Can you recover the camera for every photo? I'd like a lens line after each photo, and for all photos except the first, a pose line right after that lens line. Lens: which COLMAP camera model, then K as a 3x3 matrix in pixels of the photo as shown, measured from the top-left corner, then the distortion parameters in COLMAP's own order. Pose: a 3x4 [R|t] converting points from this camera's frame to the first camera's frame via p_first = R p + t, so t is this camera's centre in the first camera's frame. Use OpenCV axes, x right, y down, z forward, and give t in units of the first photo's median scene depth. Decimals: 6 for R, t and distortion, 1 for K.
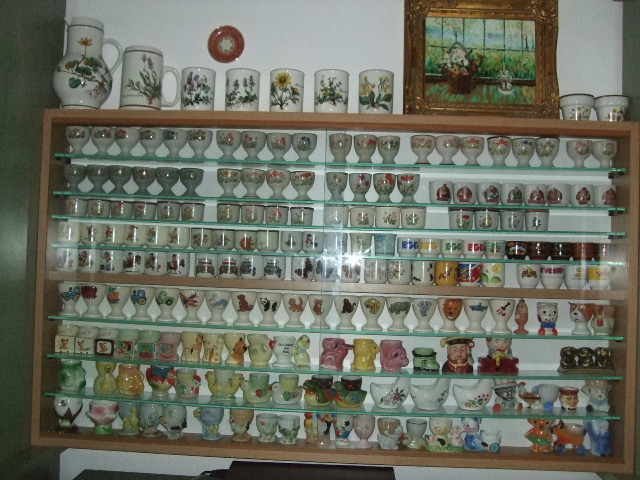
lens RADIAL K [[675.9, 0, 320.0], [0, 675.9, 240.0], [0, 0, 1]] dist [-0.151277, 0.200119]
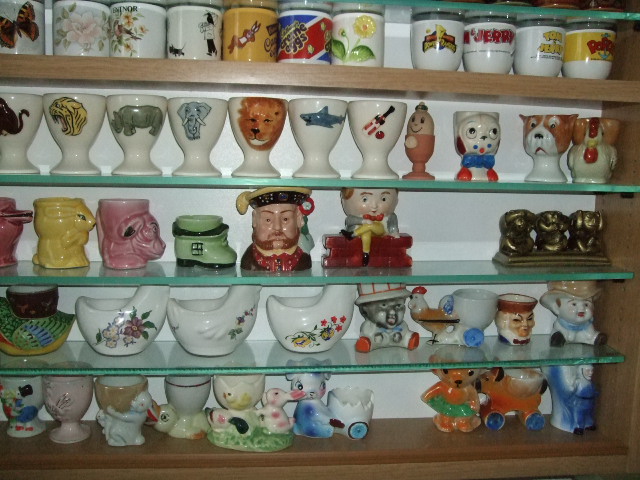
lens RADIAL K [[675.9, 0, 320.0], [0, 675.9, 240.0], [0, 0, 1]] dist [-0.151277, 0.200119]
pose [[0.986713, -0.024869, 0.160561, 0.163519], [-0.002998, 0.985261, 0.171030, 0.102929], [-0.162448, -0.169239, 0.972095, 0.566876]]
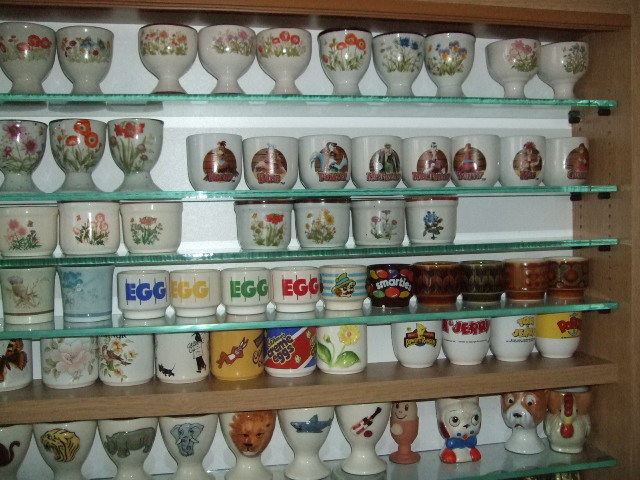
lens RADIAL K [[675.9, 0, 320.0], [0, 675.9, 240.0], [0, 0, 1]] dist [-0.151277, 0.200119]
pose [[0.970010, -0.054242, 0.236934, 0.143531], [0.036083, 0.996116, 0.080318, -0.054050], [-0.240370, -0.069360, 0.968200, 0.578896]]
